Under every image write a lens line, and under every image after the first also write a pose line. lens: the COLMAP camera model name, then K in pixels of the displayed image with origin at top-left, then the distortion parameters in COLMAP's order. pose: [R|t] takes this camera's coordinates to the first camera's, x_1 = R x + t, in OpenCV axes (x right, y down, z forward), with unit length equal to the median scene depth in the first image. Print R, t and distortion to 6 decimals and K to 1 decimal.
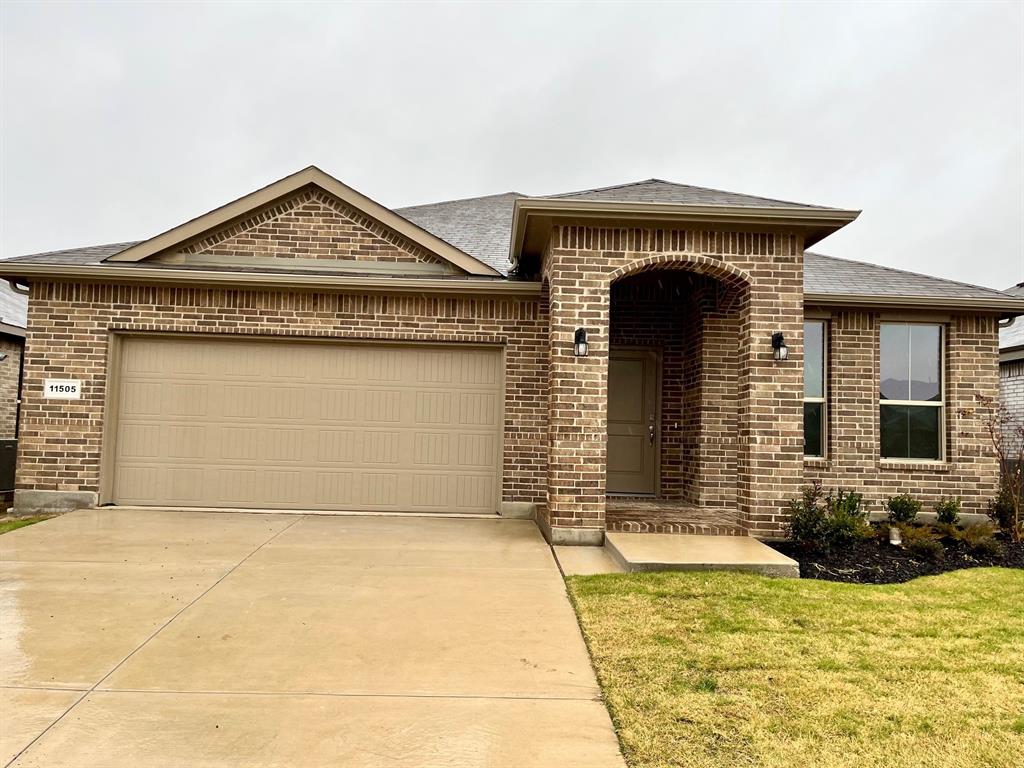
lens RADIAL K [[767.9, 0, 512.0], [0, 767.9, 384.0], [0, 0, 1]] dist [0.099092, -0.137445]
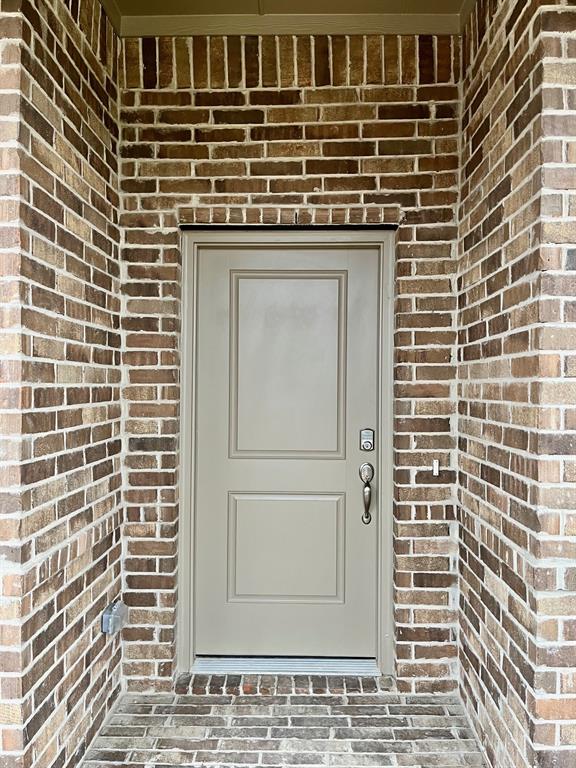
lens RADIAL K [[575.9, 0, 288.0], [0, 575.9, 384.0], [0, 0, 1]] dist [0.099092, -0.137445]
pose [[0.998022, -0.025869, -0.057304, 0.164446], [0.029523, 0.997522, 0.063867, 0.000036], [0.055509, -0.065433, 0.996312, 0.751309]]
